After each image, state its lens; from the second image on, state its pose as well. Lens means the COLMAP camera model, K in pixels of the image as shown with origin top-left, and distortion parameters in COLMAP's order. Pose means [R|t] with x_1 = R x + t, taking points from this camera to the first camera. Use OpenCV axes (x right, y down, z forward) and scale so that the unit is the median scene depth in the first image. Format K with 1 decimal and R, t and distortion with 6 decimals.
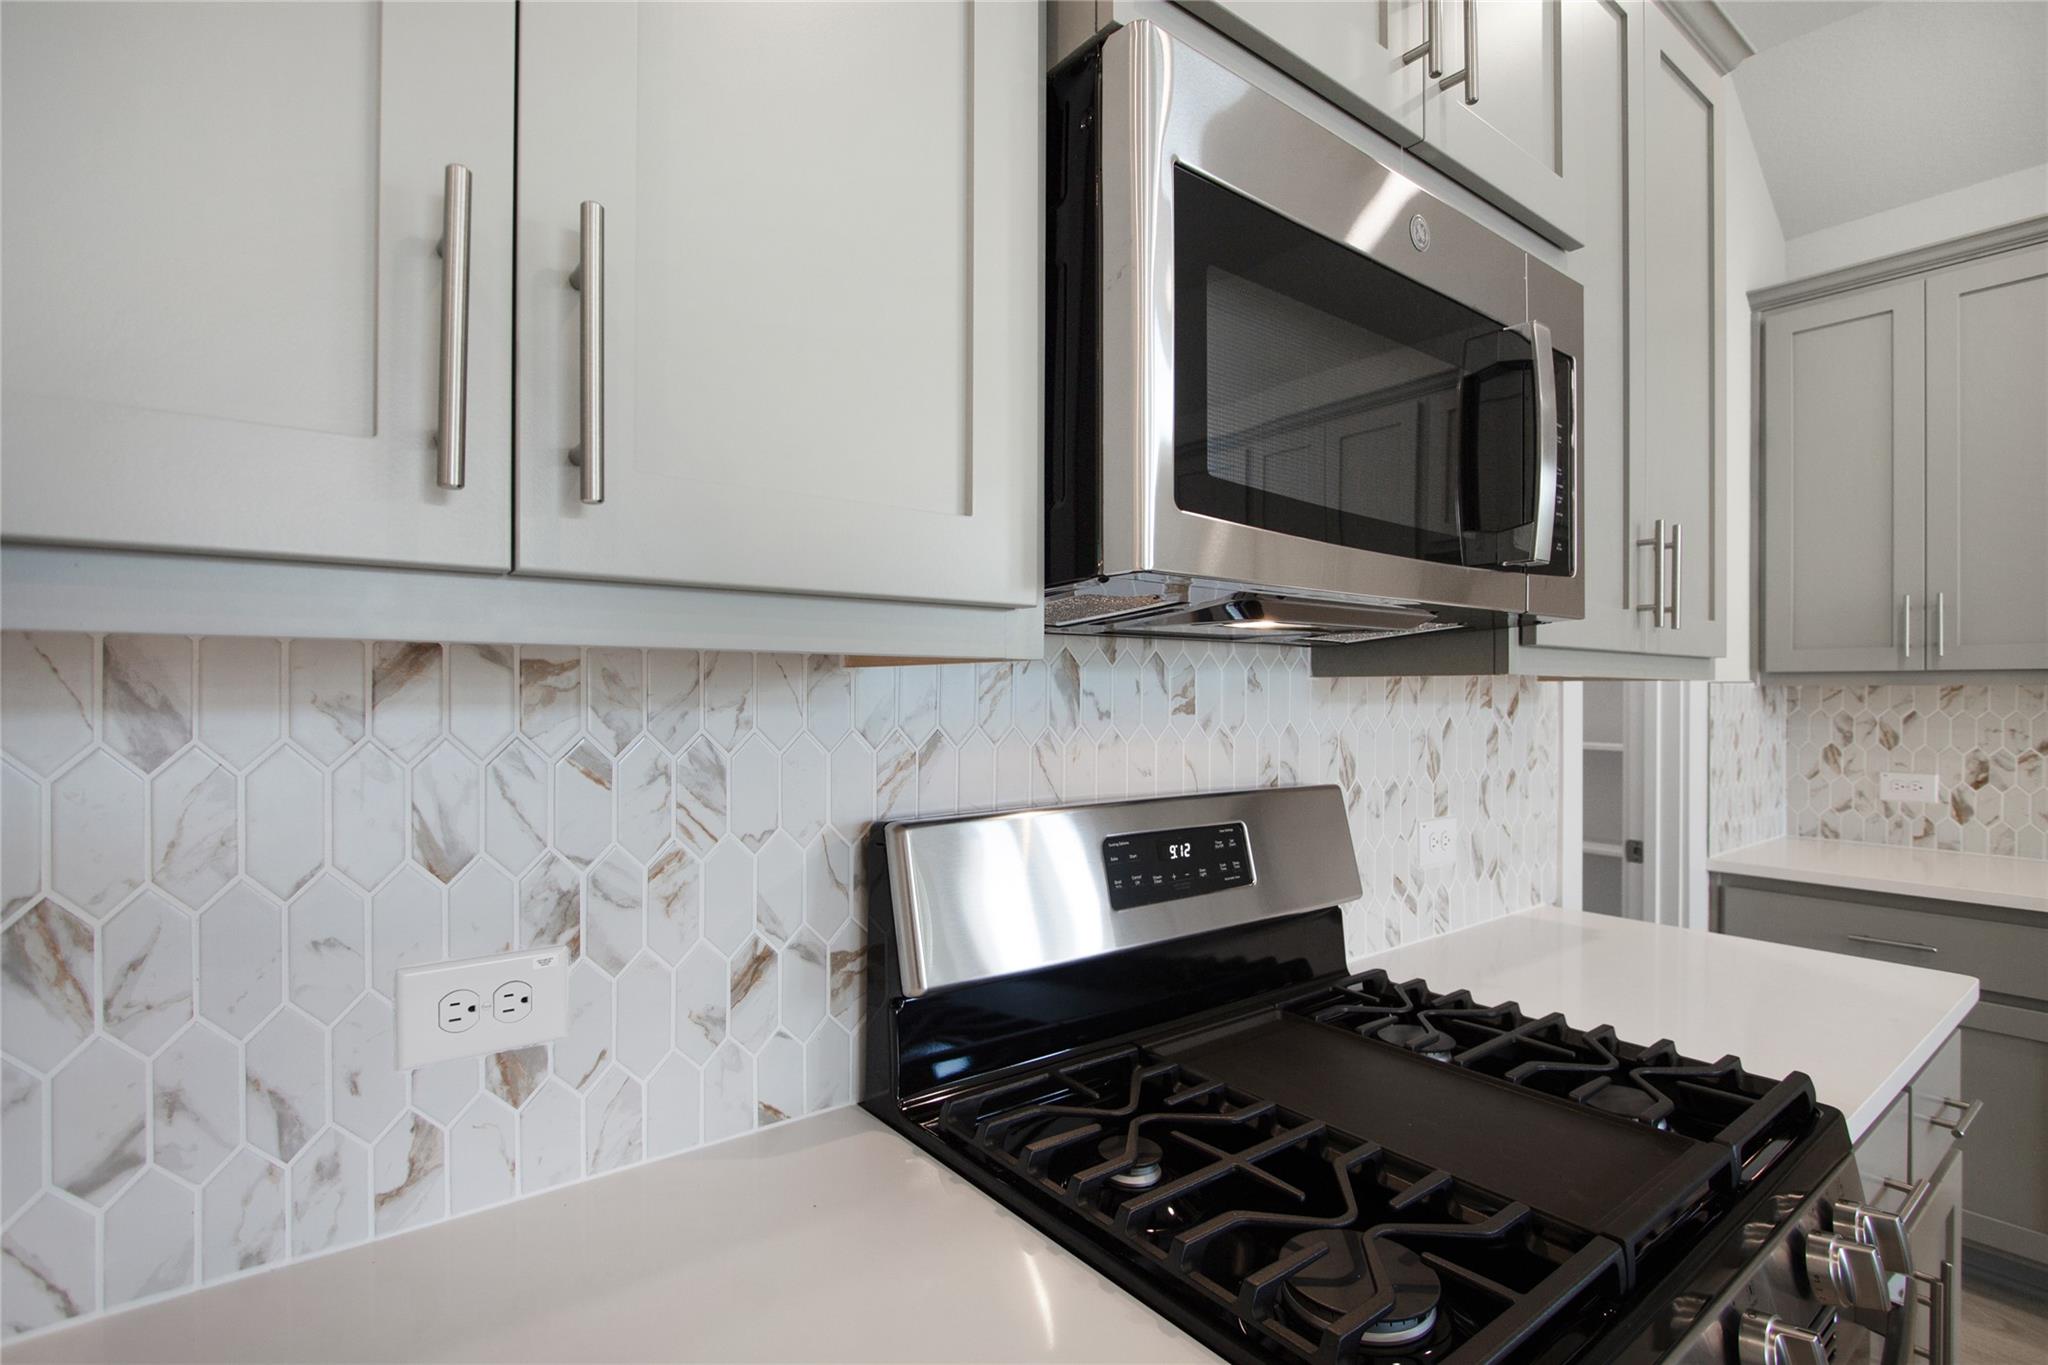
lens RADIAL K [[970.0, 0, 1009.1], [0, 970.0, 694.6], [0, 0, 1]] dist [-0.011315, -0.000190]
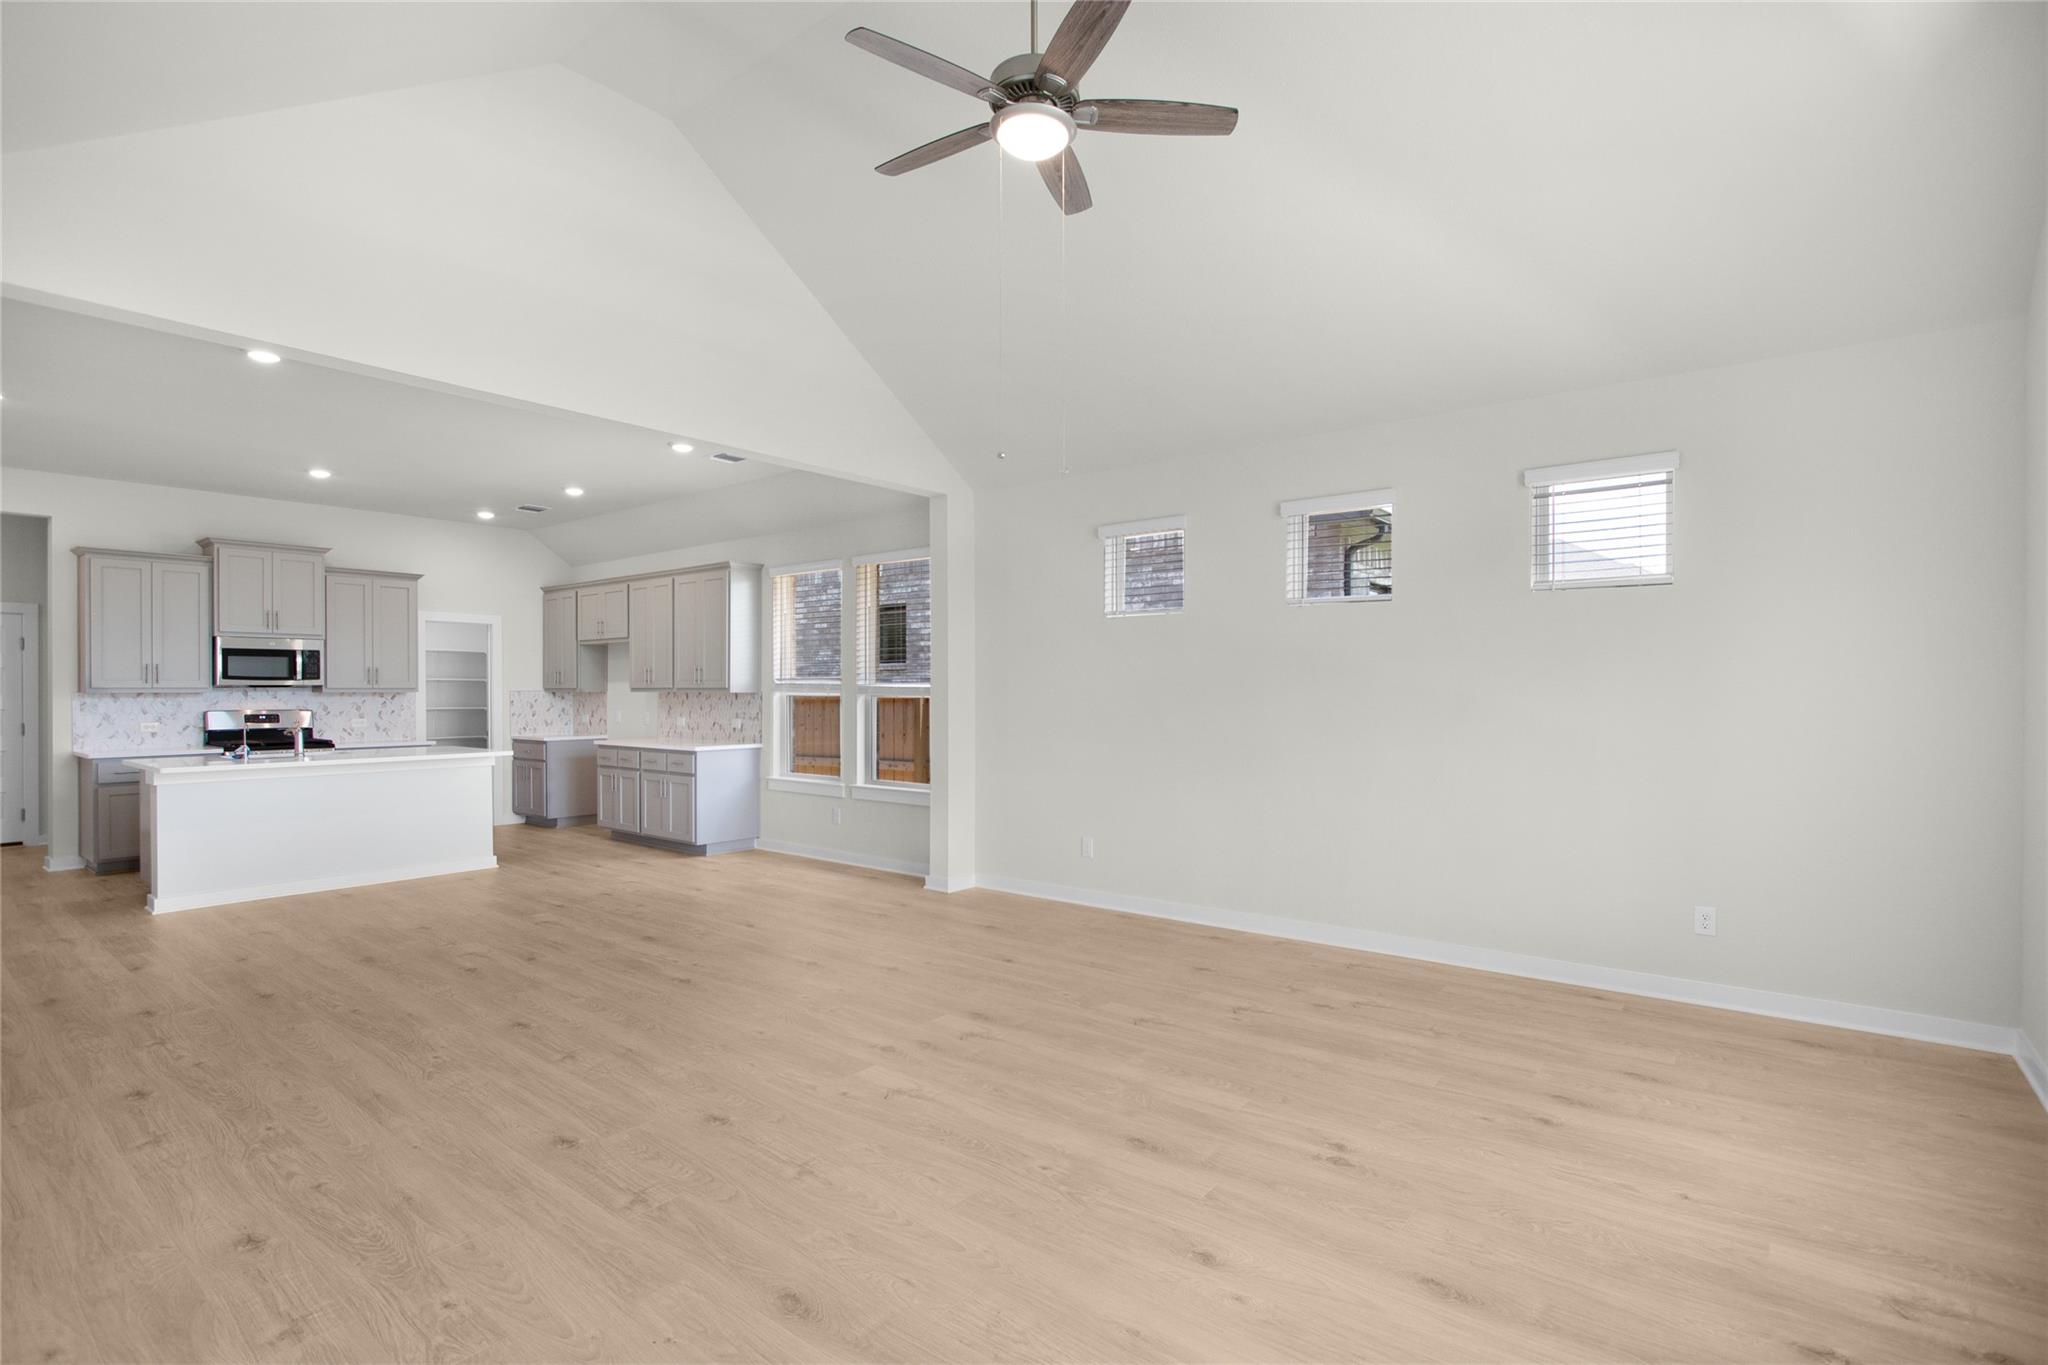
lens RADIAL K [[970.0, 0, 1029.5], [0, 970.0, 692.2], [0, 0, 1]] dist [-0.011315, -0.000190]
pose [[0.968809, -0.003894, 0.247776, 4.352683], [0.003704, 0.999992, 0.001230, -0.014681], [-0.247779, -0.000274, 0.968816, -8.147030]]
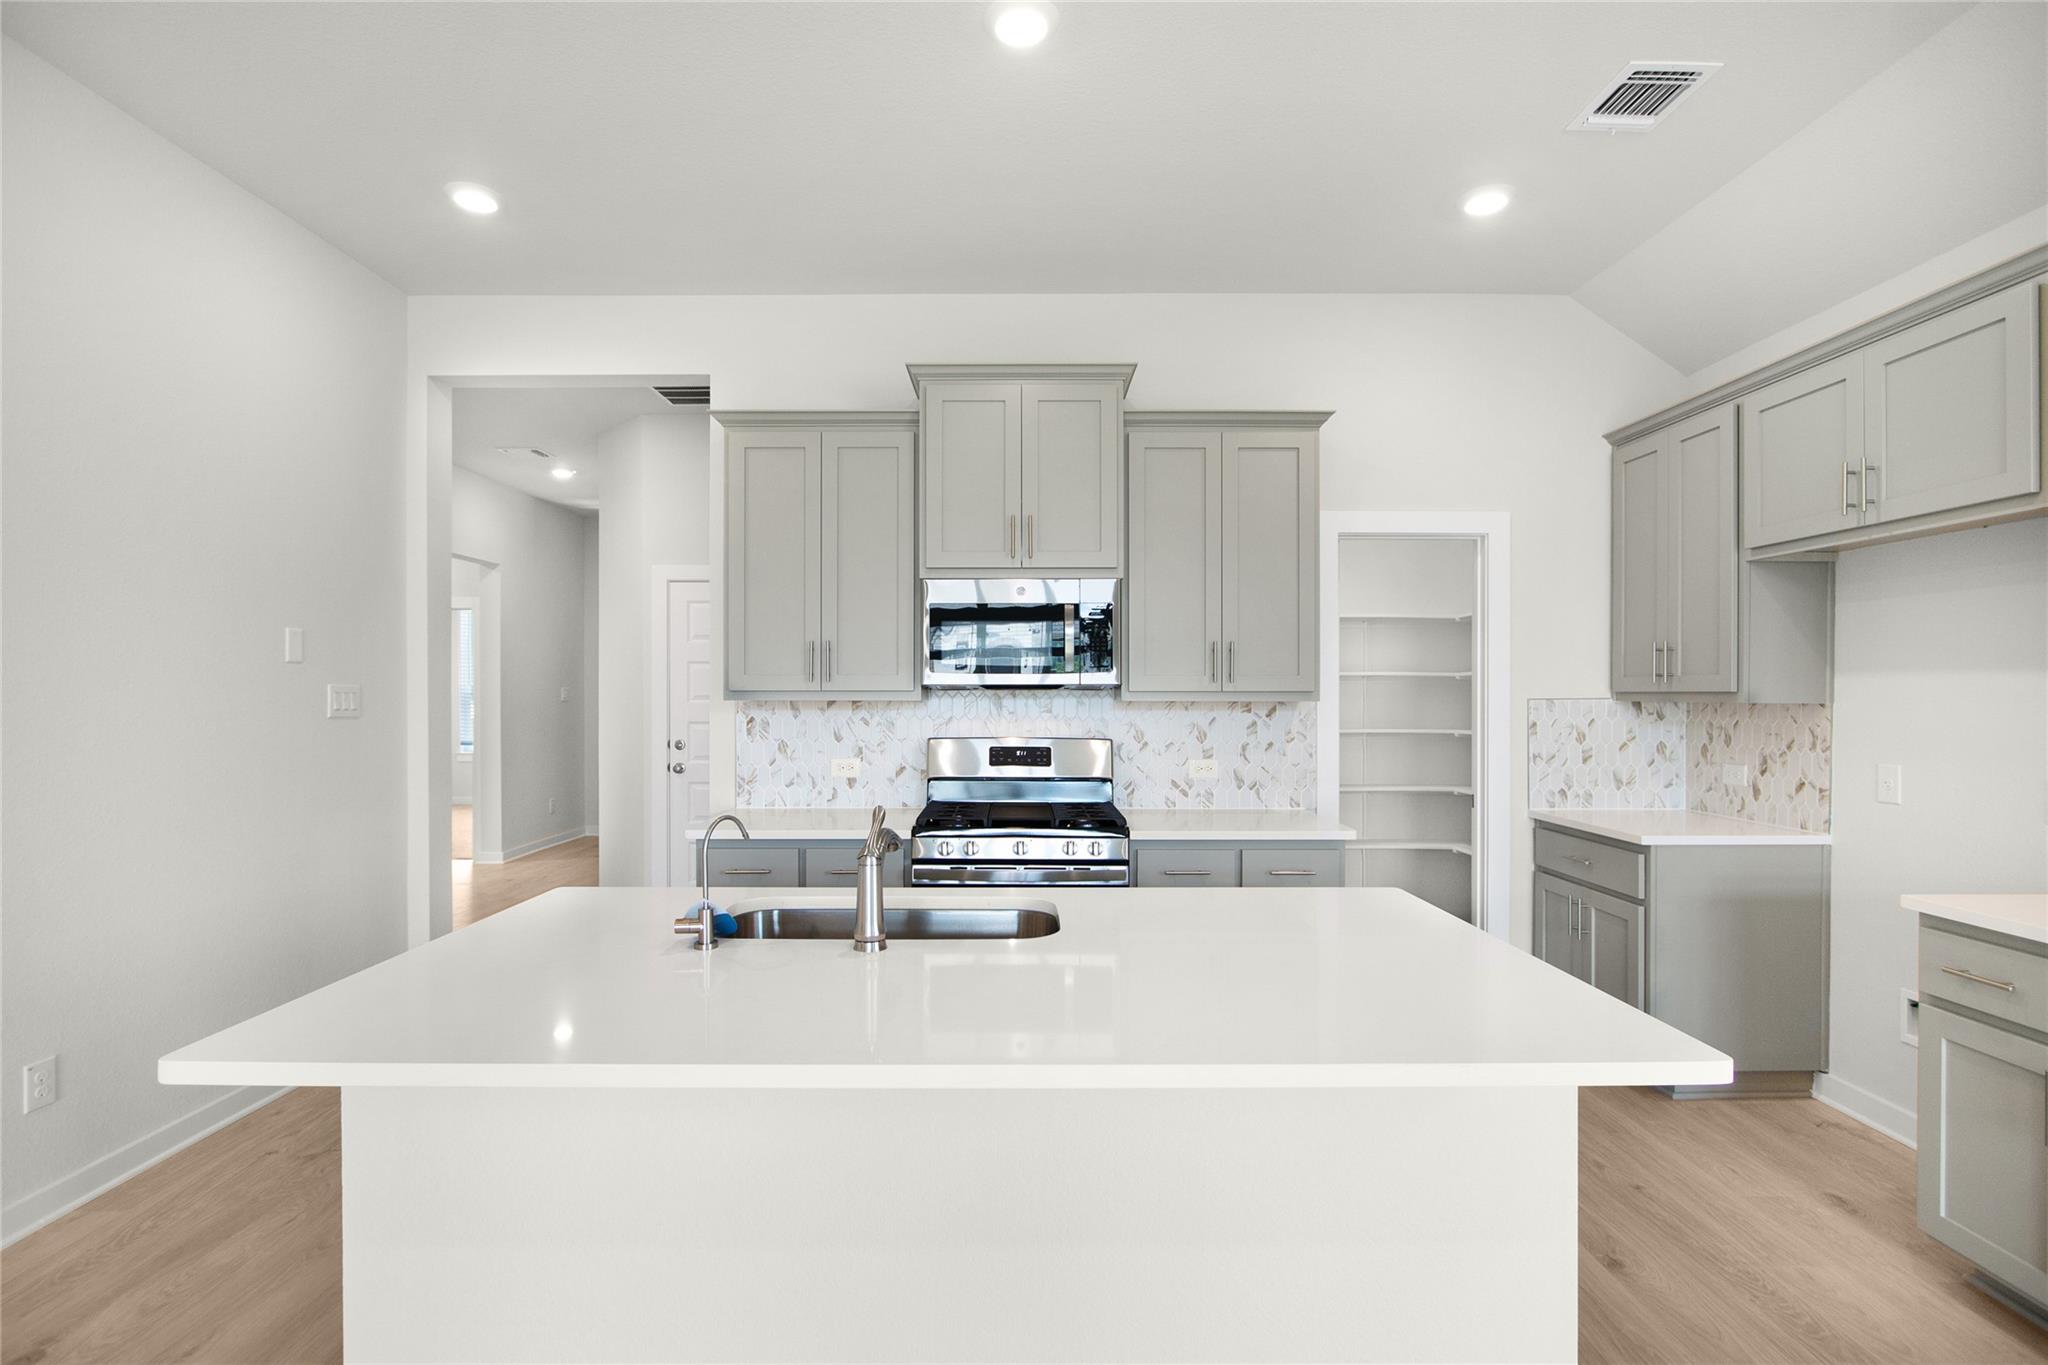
lens RADIAL K [[970.0, 0, 1022.8], [0, 970.0, 695.5], [0, 0, 1]] dist [-0.011315, -0.000190]
pose [[0.791899, -0.001209, -0.610652, 2.494600], [-0.000105, 0.999998, -0.002117, -0.037242], [0.610653, 0.001741, 0.791897, -1.863098]]
